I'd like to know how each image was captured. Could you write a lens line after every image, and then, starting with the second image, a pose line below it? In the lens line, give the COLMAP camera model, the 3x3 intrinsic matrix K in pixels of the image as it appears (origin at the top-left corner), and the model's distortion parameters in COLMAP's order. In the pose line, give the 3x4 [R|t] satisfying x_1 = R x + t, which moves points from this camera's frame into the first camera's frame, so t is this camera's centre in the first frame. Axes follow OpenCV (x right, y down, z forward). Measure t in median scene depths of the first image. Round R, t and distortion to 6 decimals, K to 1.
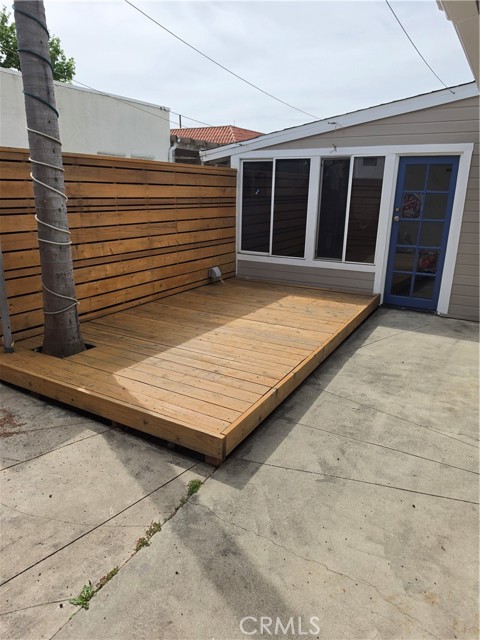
lens RADIAL K [[441.4, 0, 239.9], [0, 441.4, 317.7], [0, 0, 1]] dist [0.073498, -0.076691]
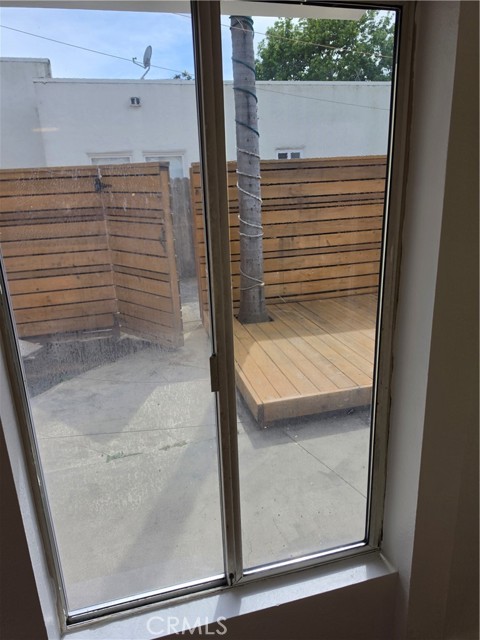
lens RADIAL K [[436.8, 0, 236.2], [0, 436.8, 324.2], [0, 0, 1]] dist [0.077980, -0.079782]
pose [[0.690592, 0.170489, -0.702862, 0.356144], [-0.143832, 0.984782, 0.097550, -0.022762], [0.708798, 0.033727, 0.704605, 0.064305]]
